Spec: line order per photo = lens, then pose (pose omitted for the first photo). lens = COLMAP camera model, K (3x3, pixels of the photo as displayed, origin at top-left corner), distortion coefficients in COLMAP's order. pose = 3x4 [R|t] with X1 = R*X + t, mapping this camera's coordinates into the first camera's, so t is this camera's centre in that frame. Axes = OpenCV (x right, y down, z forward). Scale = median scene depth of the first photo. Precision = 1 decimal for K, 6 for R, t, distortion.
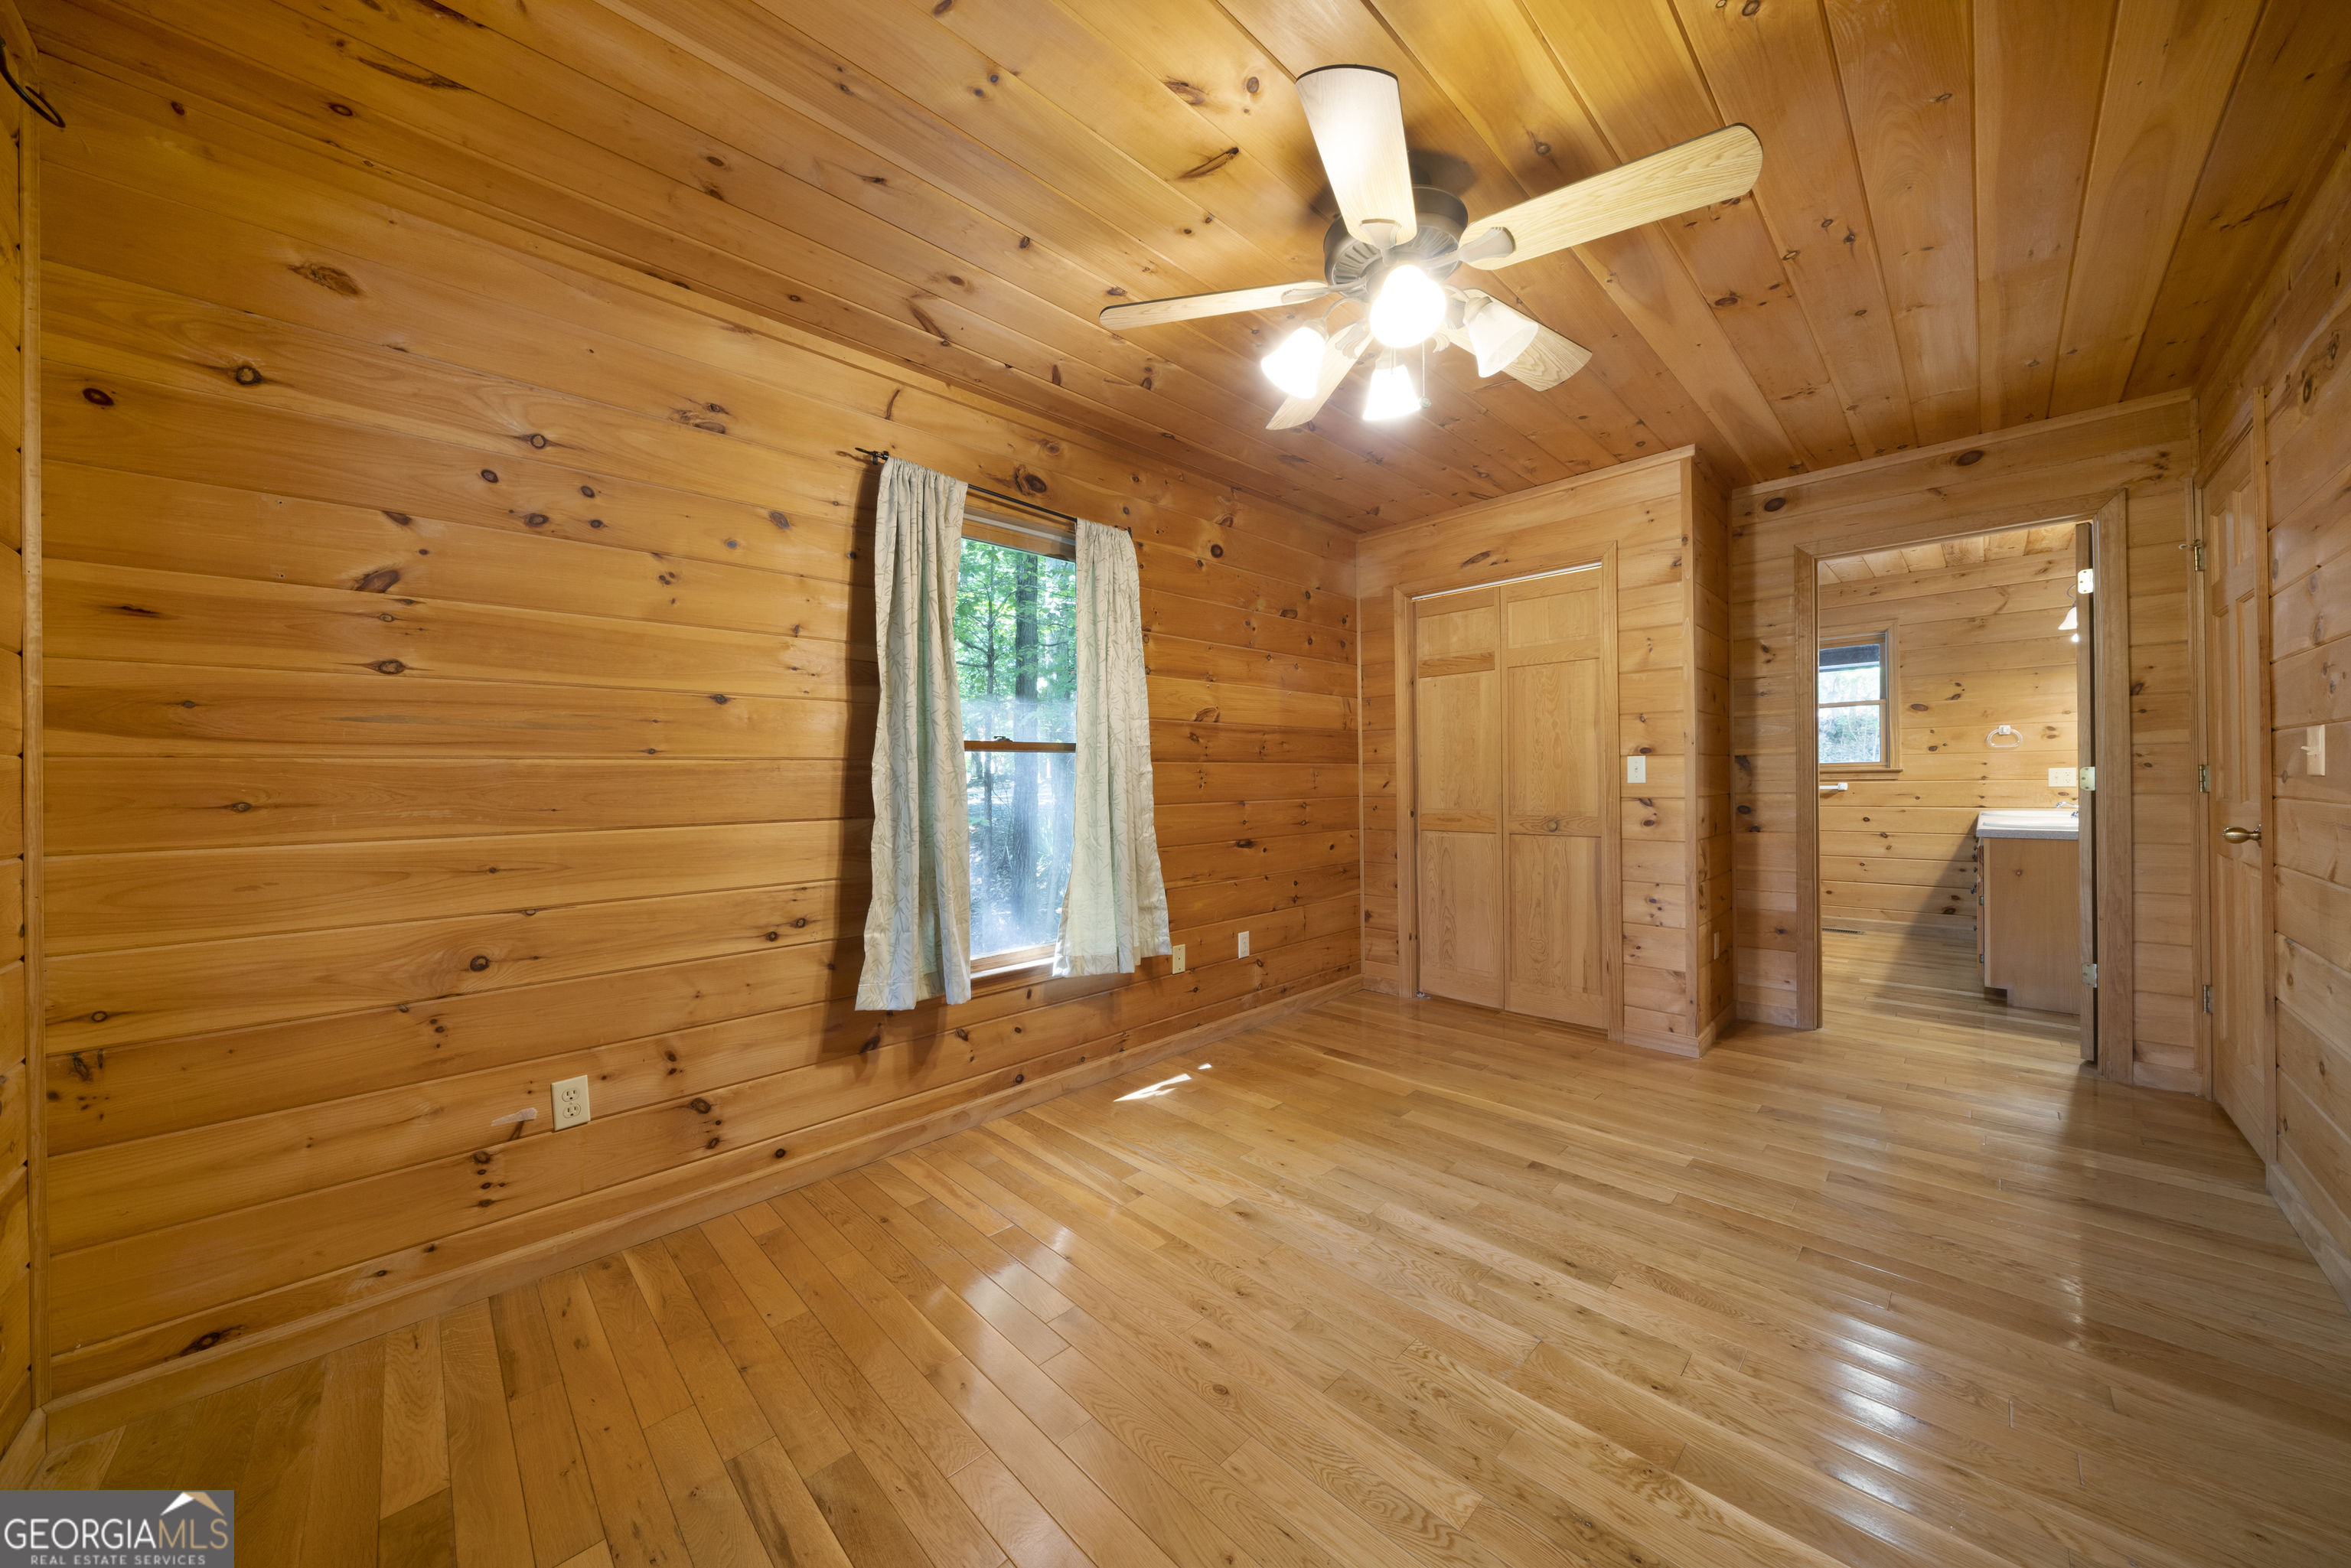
lens RADIAL K [[806.4, 0, 1157.7], [0, 806.4, 763.6], [0, 0, 1]] dist [-0.005271, 0.000003]
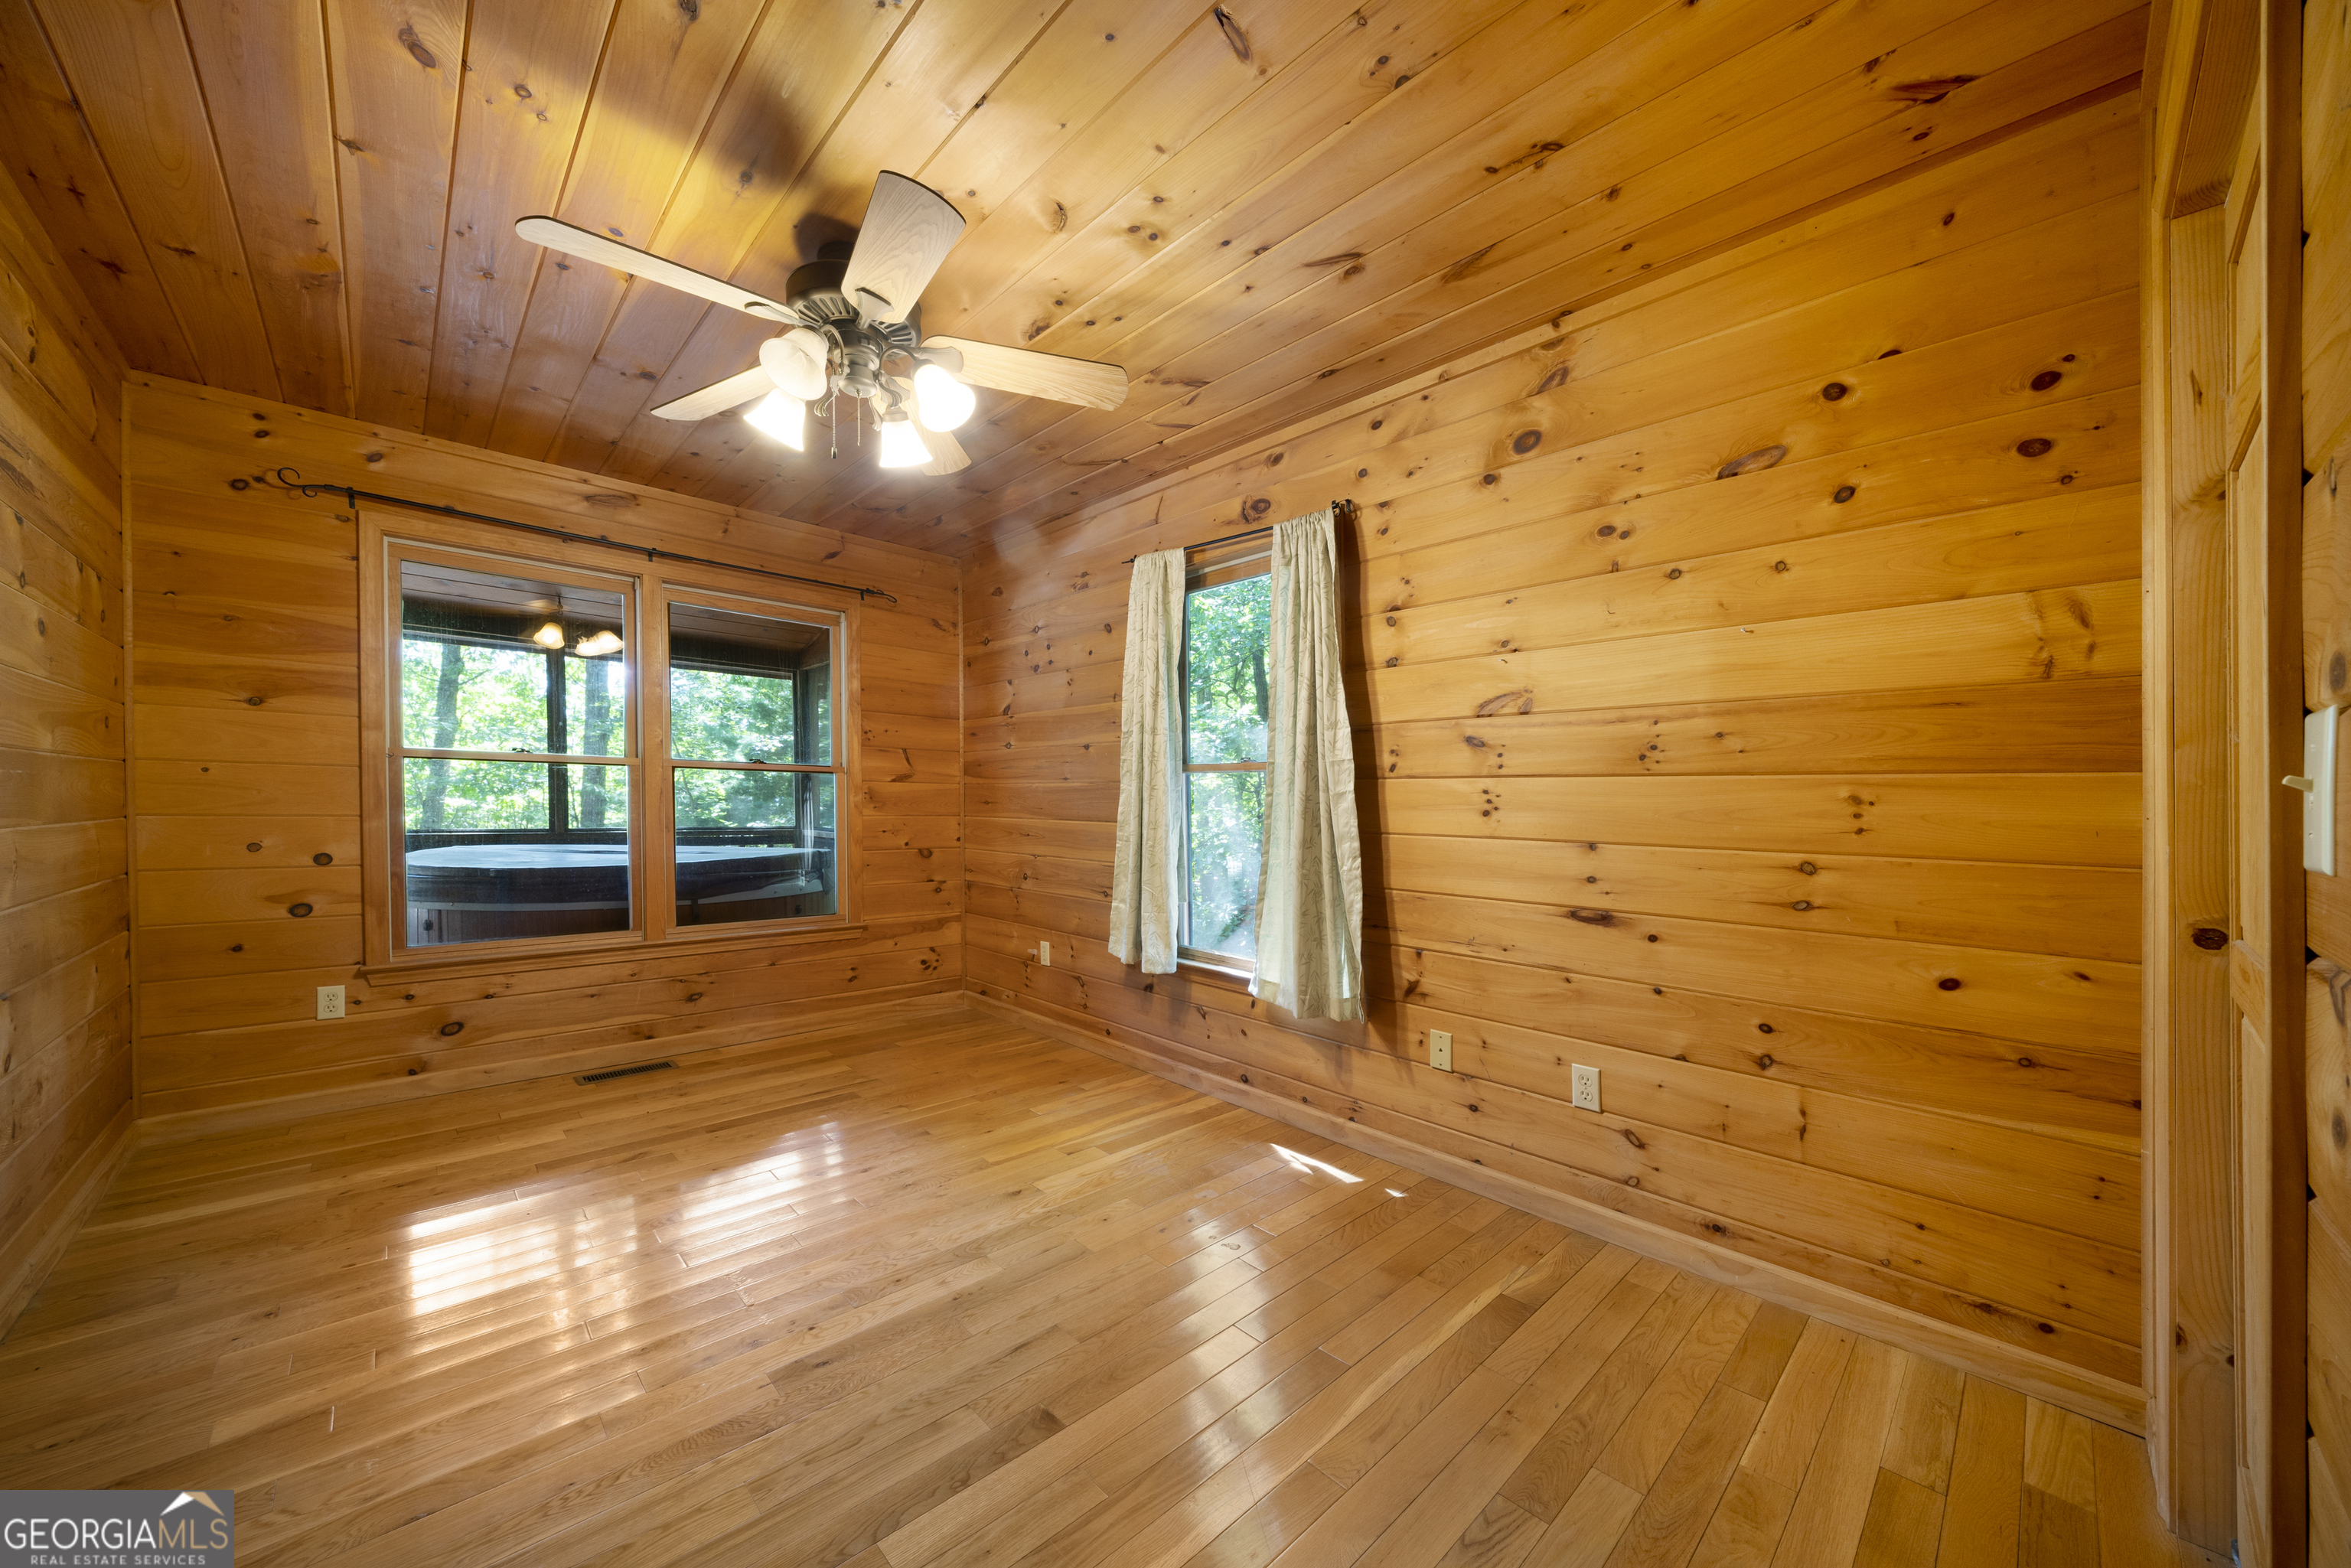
lens RADIAL K [[806.4, 0, 1158.7], [0, 806.4, 803.3], [0, 0, 1]] dist [-0.005271, 0.000003]
pose [[-0.001510, 0.020073, -0.999797, 1.102634], [0.009234, 0.999756, 0.020058, 0.005335], [0.999956, -0.009201, -0.001695, 1.107040]]
